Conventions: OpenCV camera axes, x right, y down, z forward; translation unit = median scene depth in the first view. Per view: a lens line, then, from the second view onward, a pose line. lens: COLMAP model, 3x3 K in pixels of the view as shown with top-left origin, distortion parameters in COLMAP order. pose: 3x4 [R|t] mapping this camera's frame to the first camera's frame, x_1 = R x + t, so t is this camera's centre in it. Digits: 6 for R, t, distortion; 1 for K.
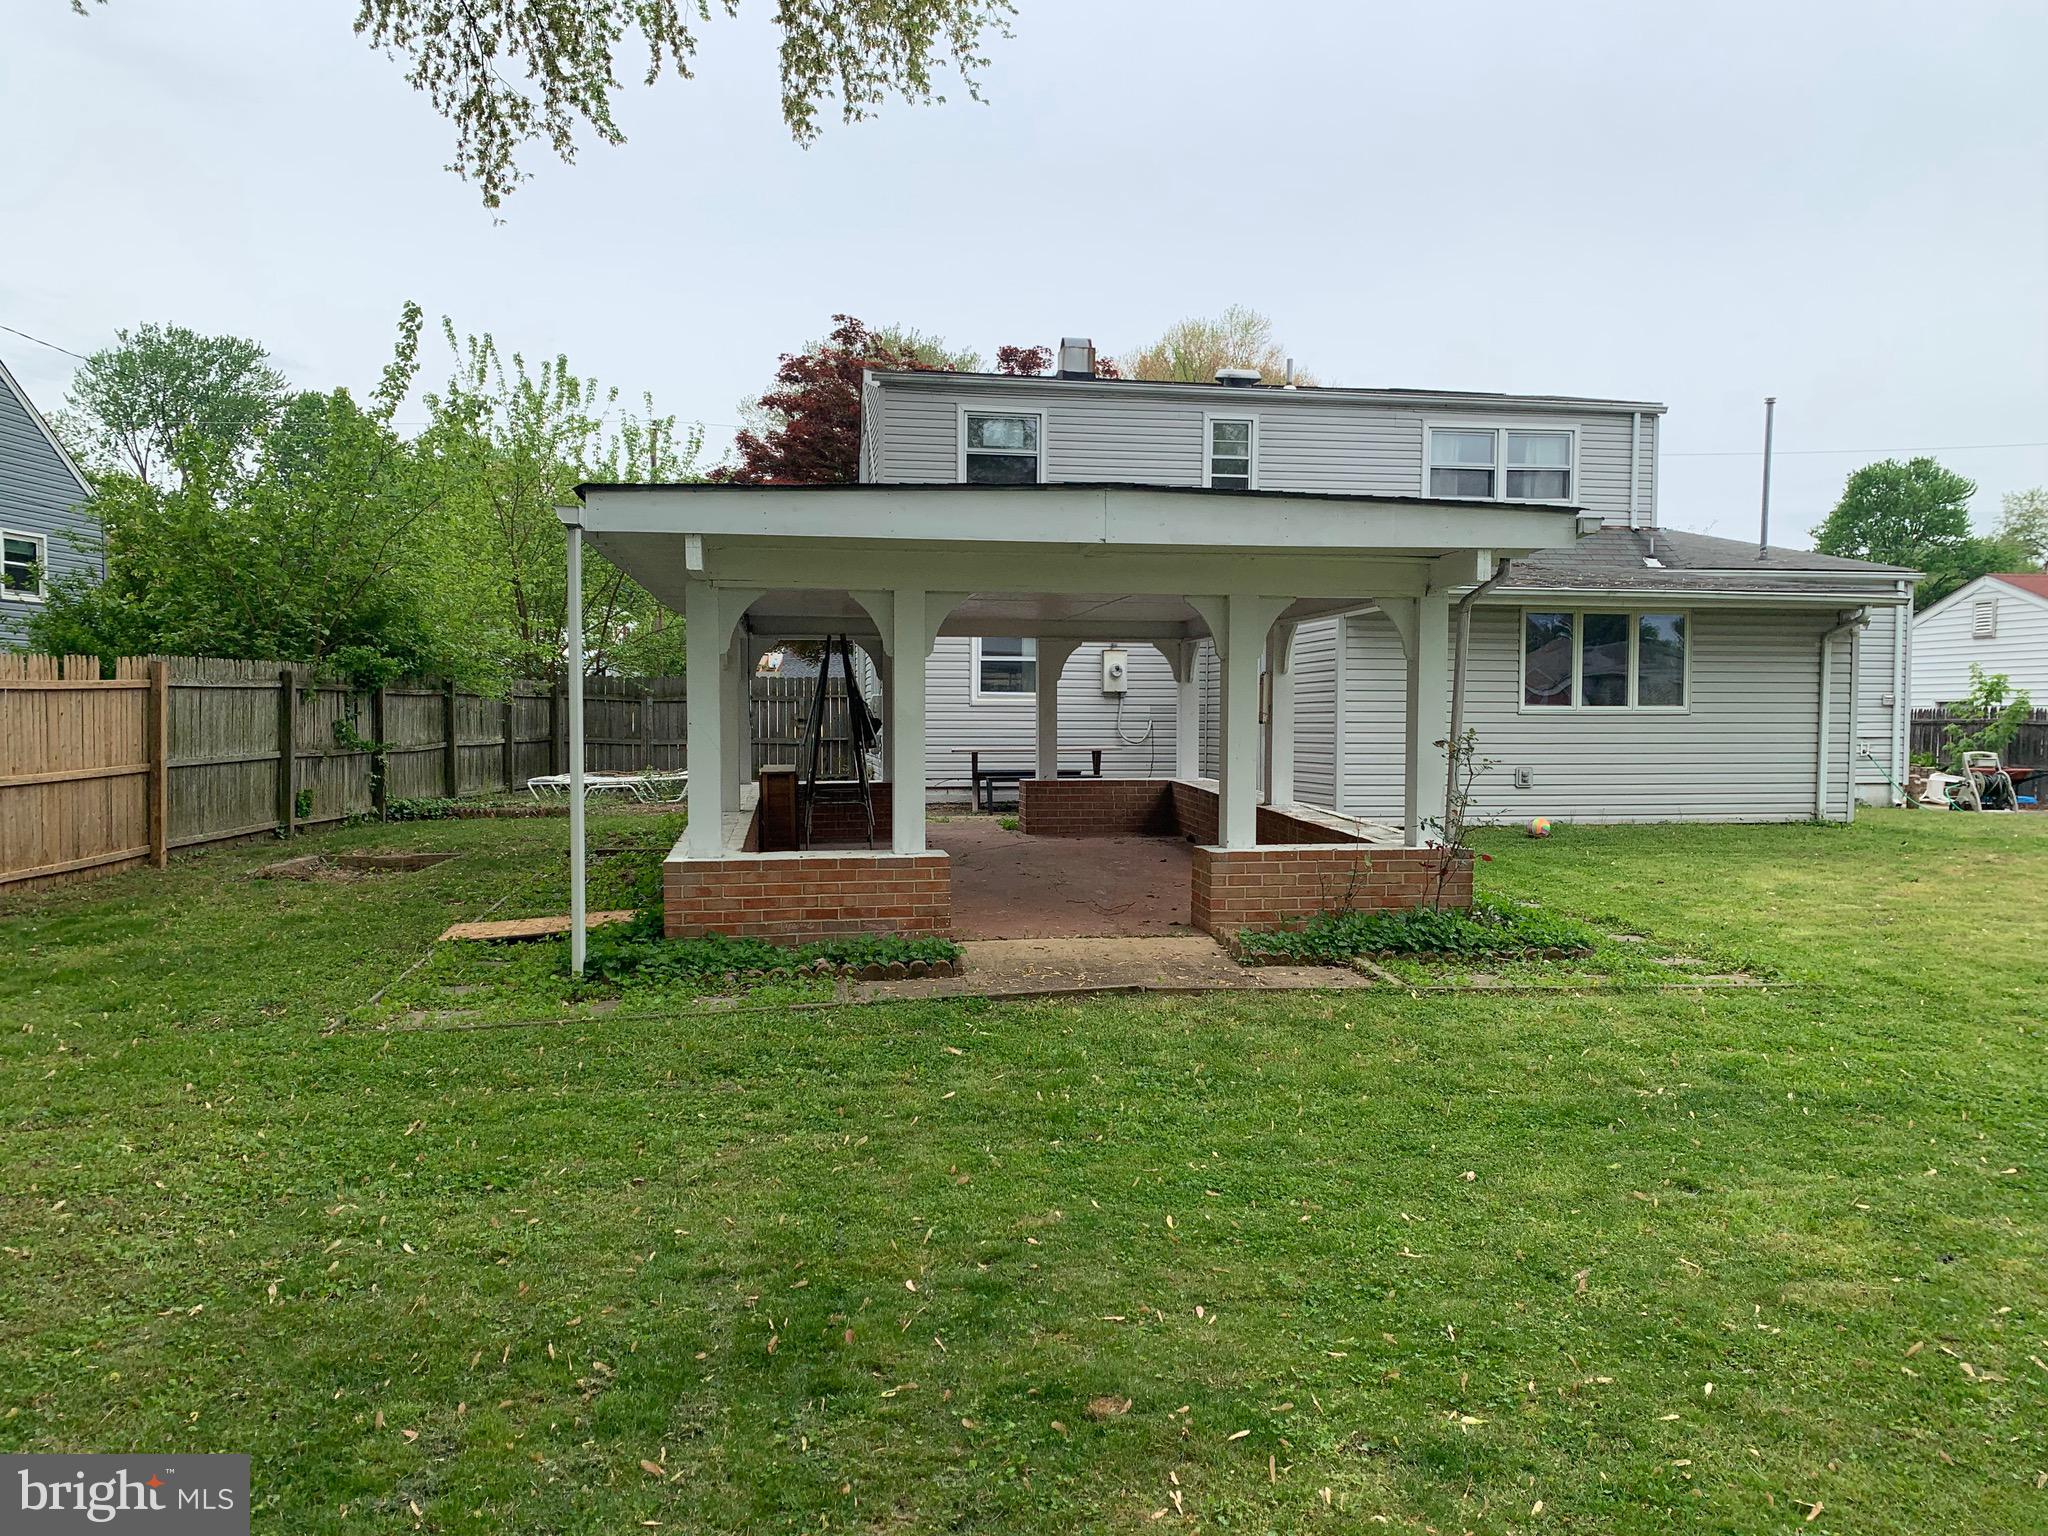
lens RADIAL K [[1579.7, 0, 1026.3], [0, 1579.7, 772.8], [0, 0, 1]] dist [0.056216, -0.065132]
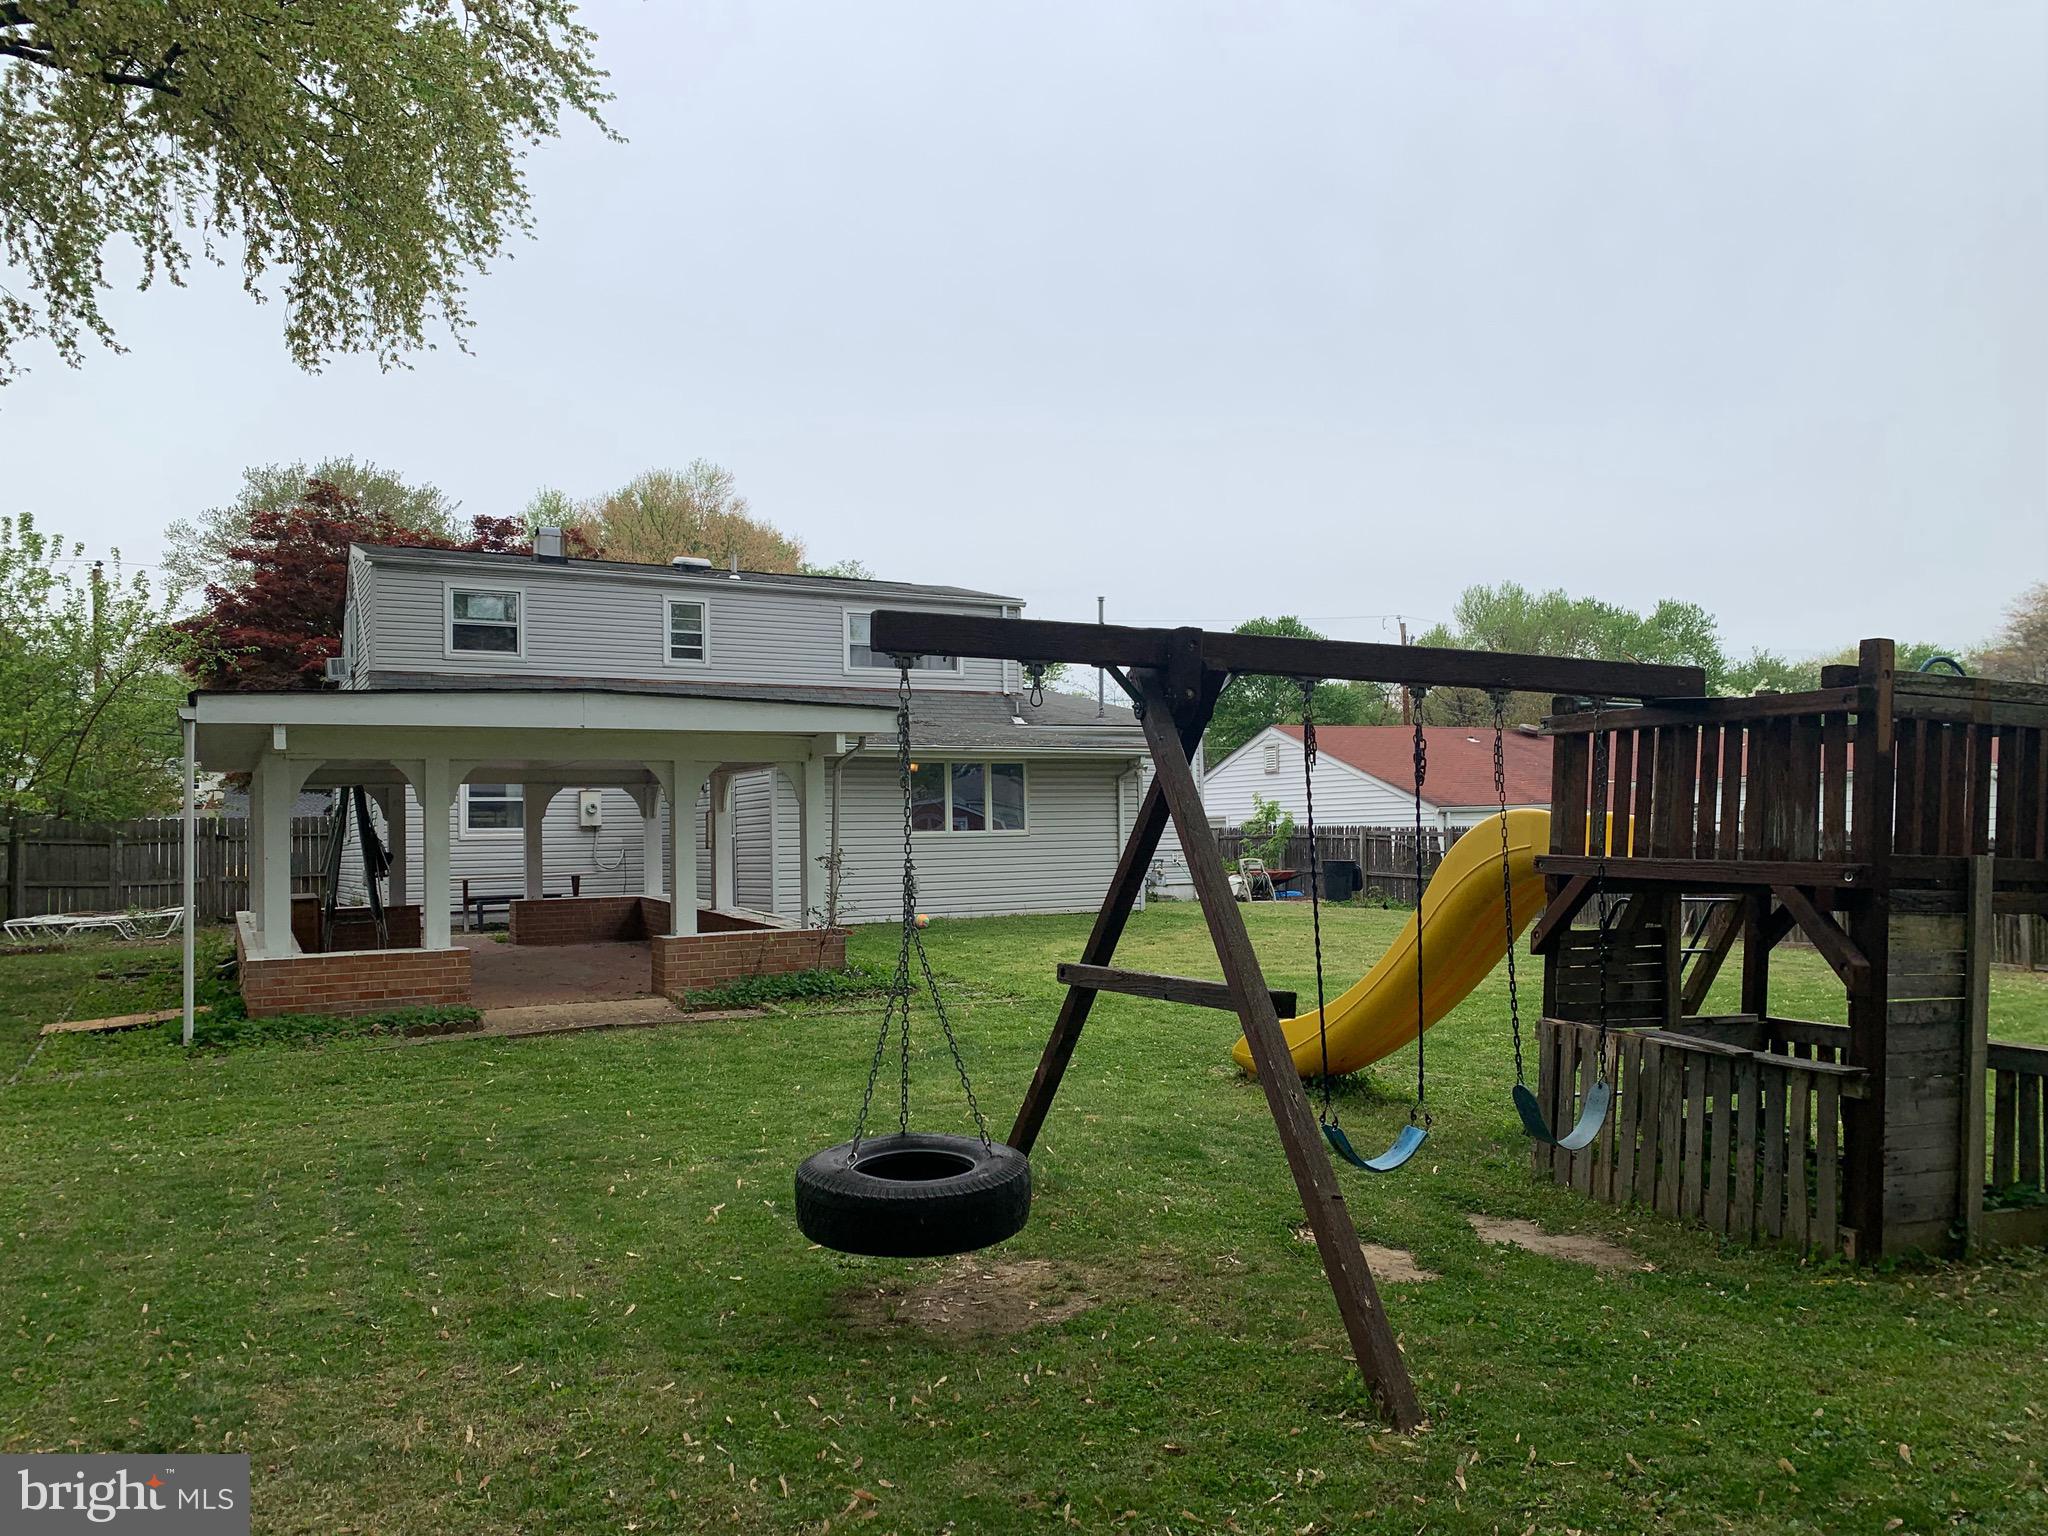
lens RADIAL K [[1579.7, 0, 1054.7], [0, 1579.7, 787.8], [0, 0, 1]] dist [0.056216, -0.065132]
pose [[0.941887, -0.011142, 0.335745, -0.018696], [0.035008, 0.997263, -0.065115, 0.011693], [-0.334100, 0.073085, 0.939700, -0.290219]]
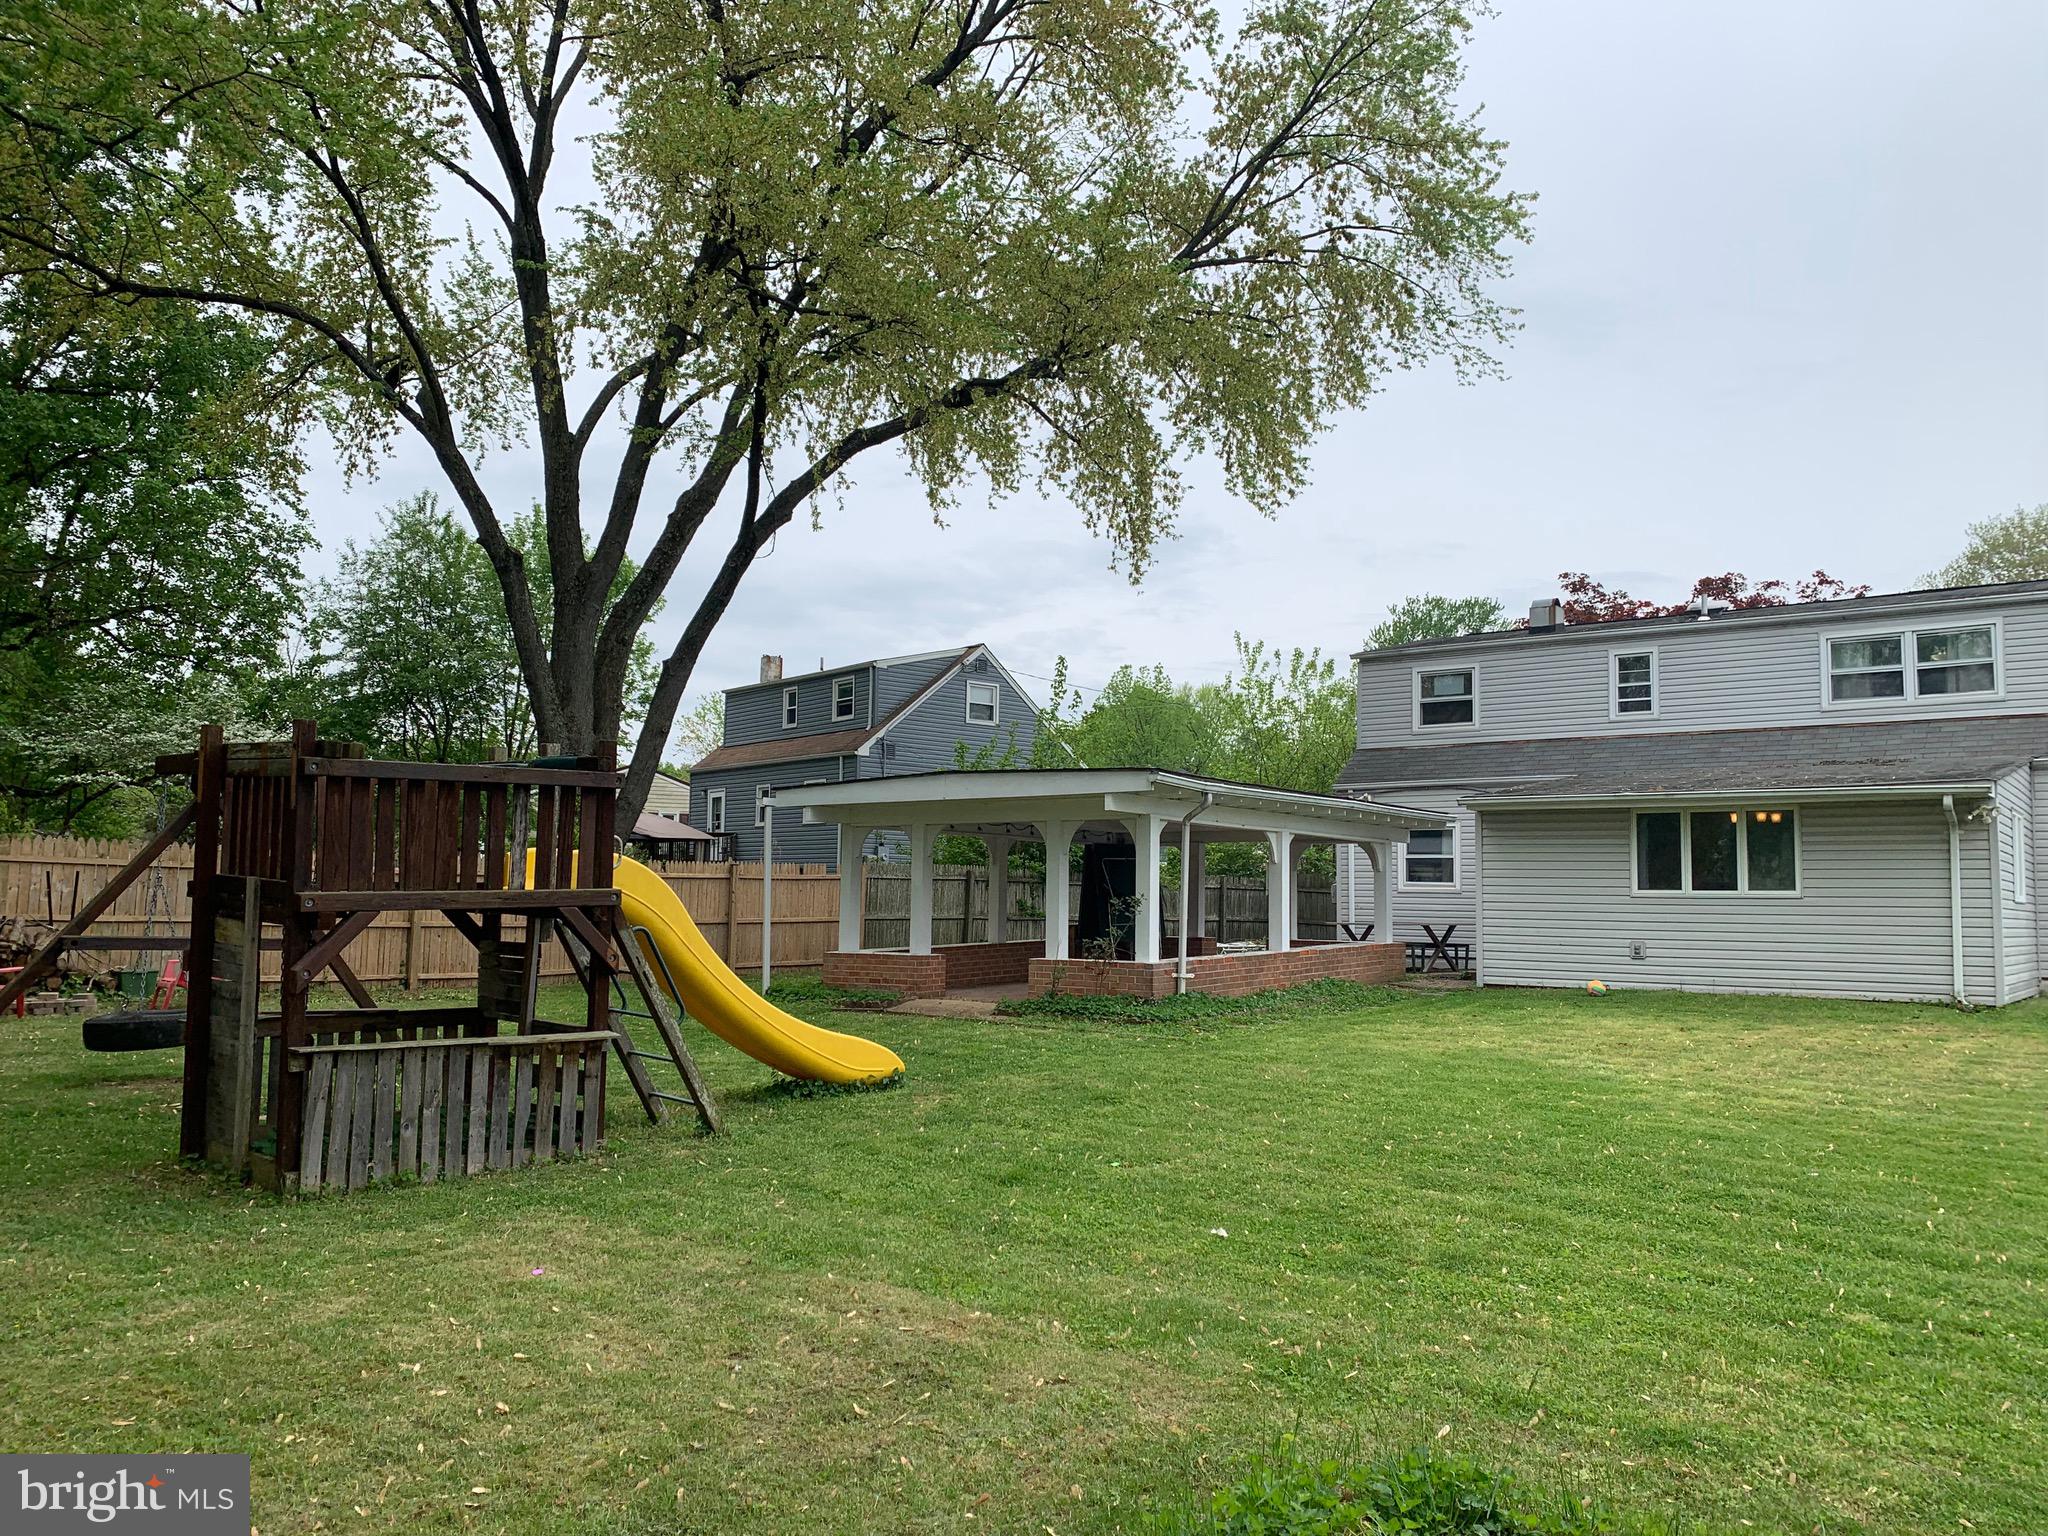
lens RADIAL K [[1579.7, 0, 1017.2], [0, 1579.7, 769.1], [0, 0, 1]] dist [0.056216, -0.065132]
pose [[0.673389, -0.056322, -0.737140, 0.875891], [-0.042577, 0.992484, -0.114727, 0.024774], [0.738061, 0.108641, 0.665930, -0.157323]]
